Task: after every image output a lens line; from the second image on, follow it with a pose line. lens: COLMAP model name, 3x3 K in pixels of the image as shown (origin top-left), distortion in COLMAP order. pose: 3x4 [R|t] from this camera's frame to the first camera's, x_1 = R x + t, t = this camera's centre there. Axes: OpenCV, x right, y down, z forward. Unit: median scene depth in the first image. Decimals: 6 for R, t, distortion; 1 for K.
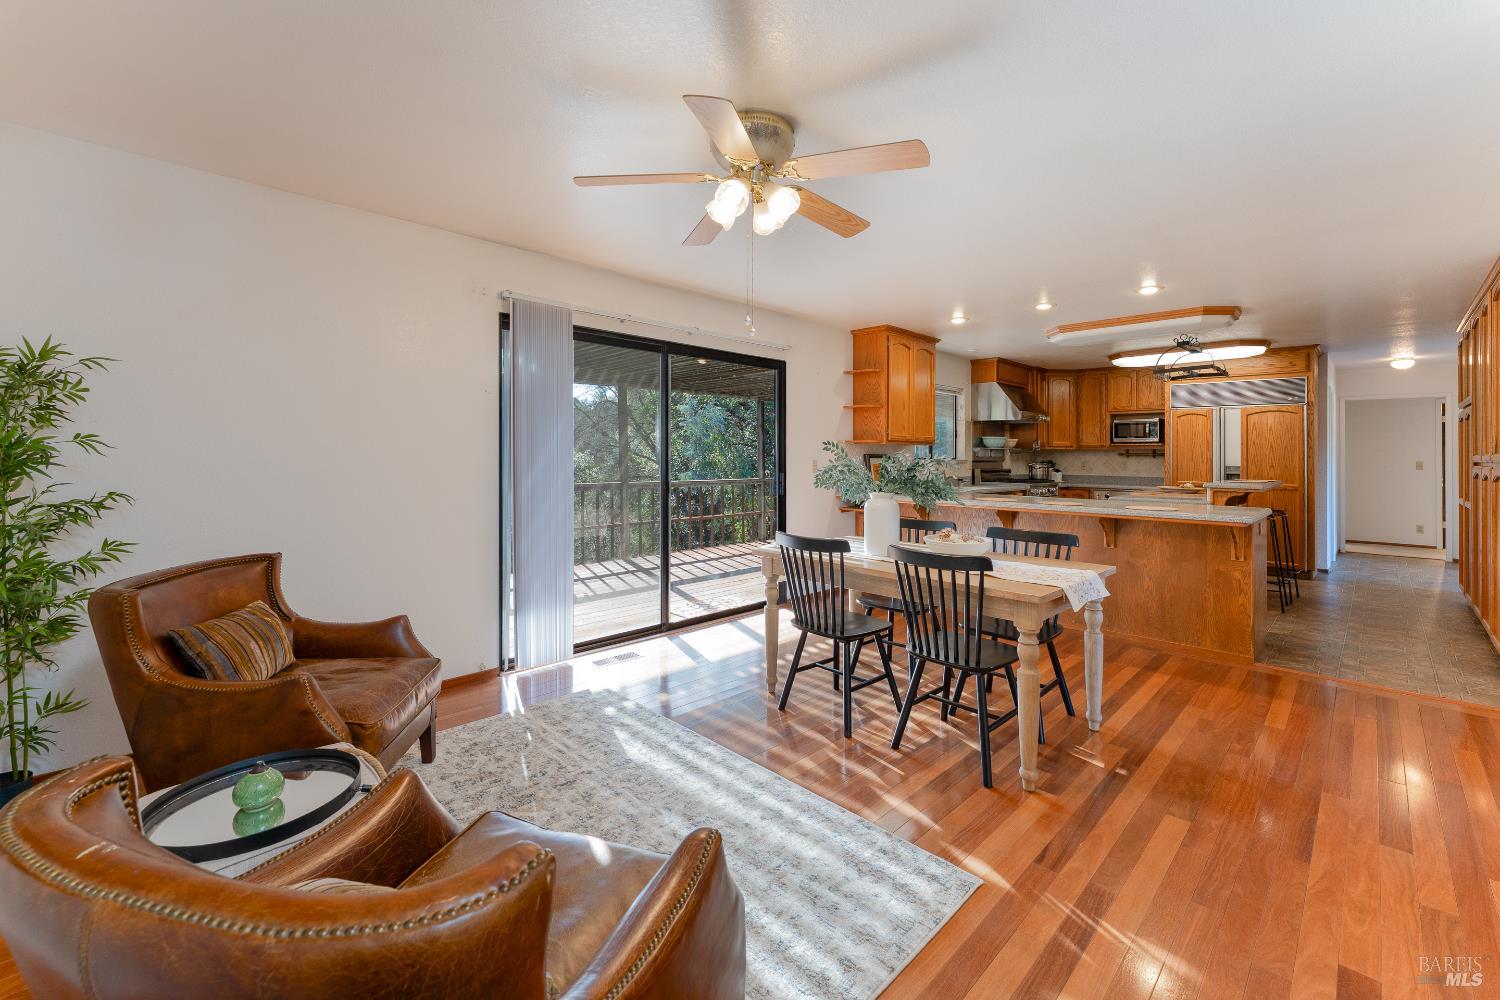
lens RADIAL K [[615.2, 0, 751.0], [0, 615.2, 454.4], [0, 0, 1]] dist [-0.000624, -0.000110]
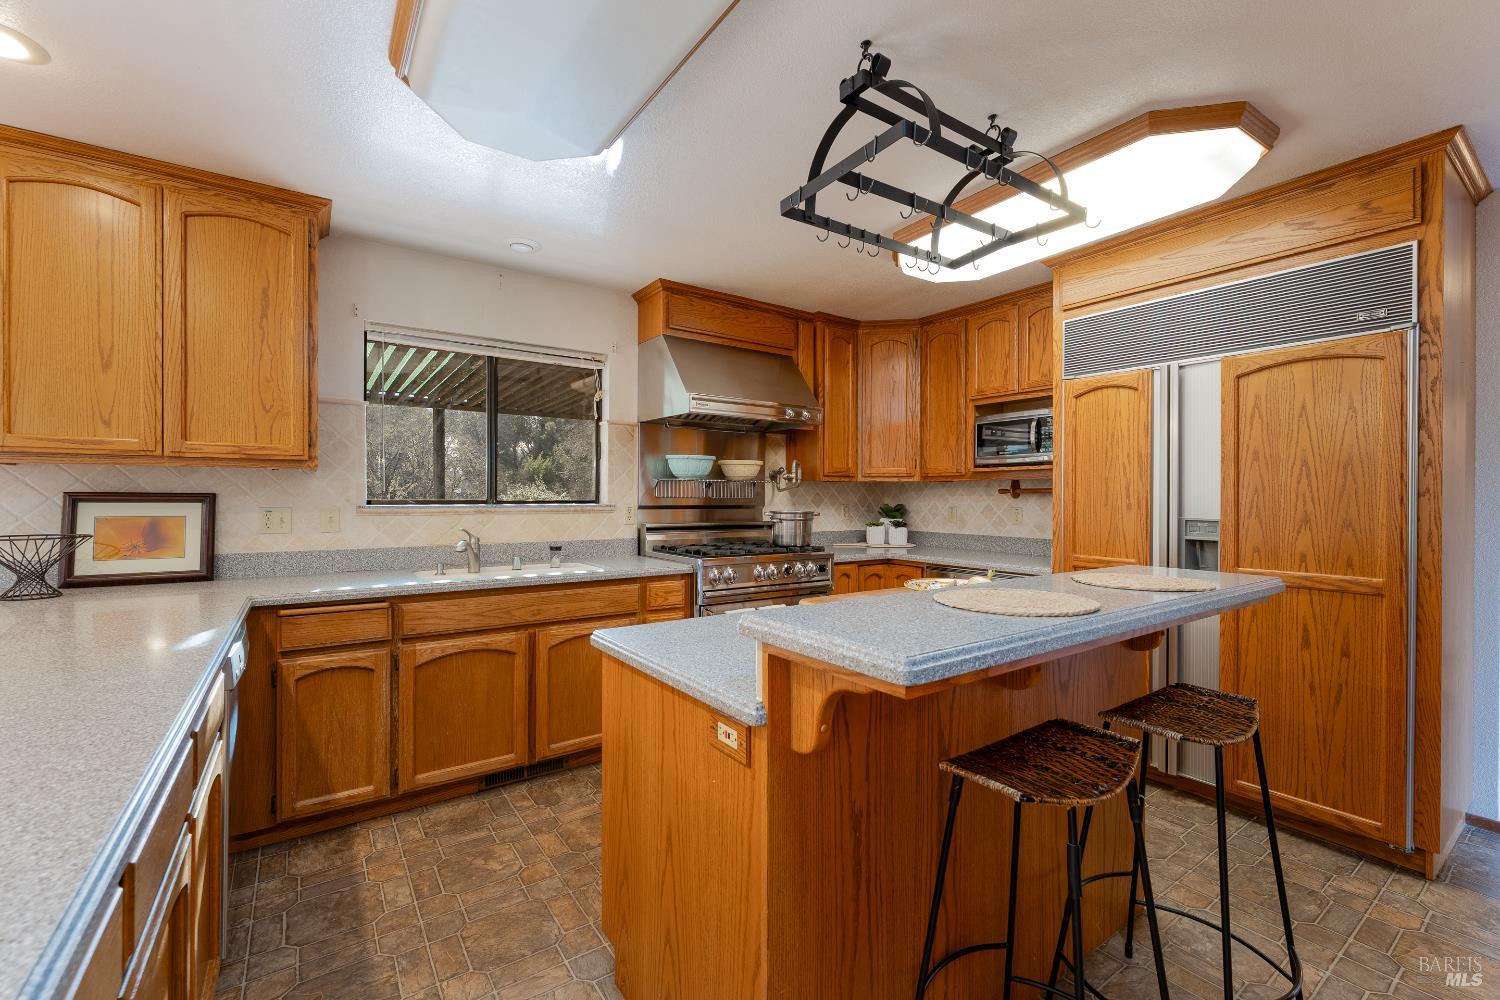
lens RADIAL K [[635.5, 0, 755.1], [0, 635.5, 501.8], [0, 0, 1]] dist [0.000456, 0.000182]
pose [[0.988031, -0.003063, -0.154225, 0.521349], [0.004214, 0.999966, 0.007135, 0.004006], [0.154198, -0.007700, 0.988010, 0.525918]]
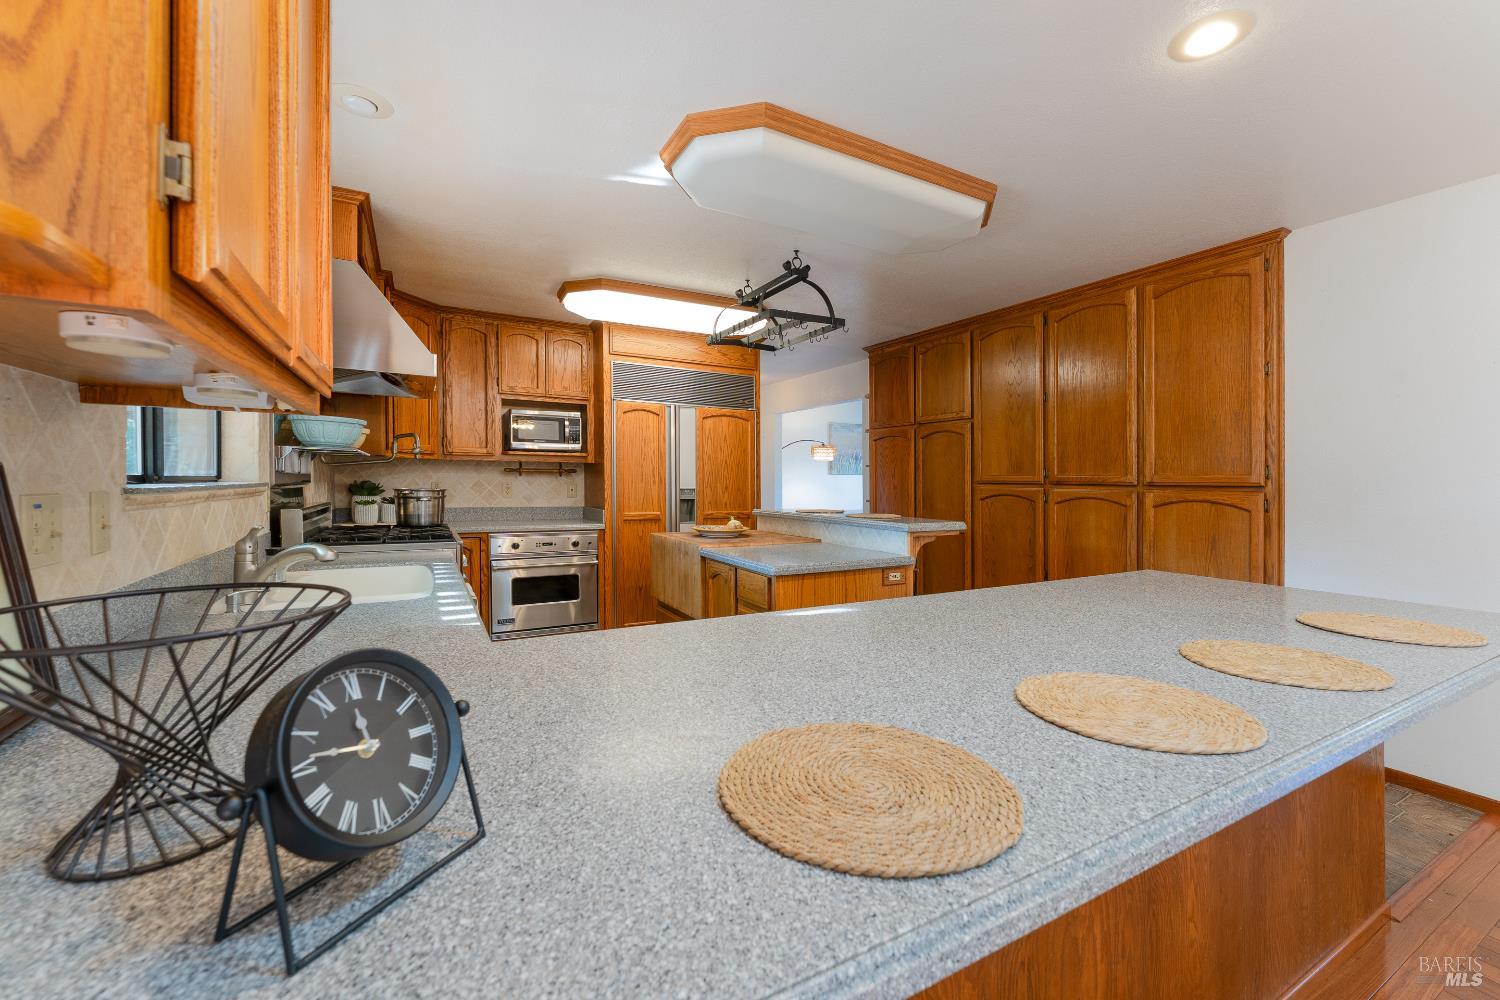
lens RADIAL K [[610.5, 0, 751.0], [0, 610.5, 481.1], [0, 0, 1]] dist [0.000024, -0.000026]
pose [[0.269951, -0.006980, 0.962849, 0.112314], [-0.010538, 0.999892, 0.010203, 0.002243], [-0.962816, -0.012901, 0.269849, 0.664069]]
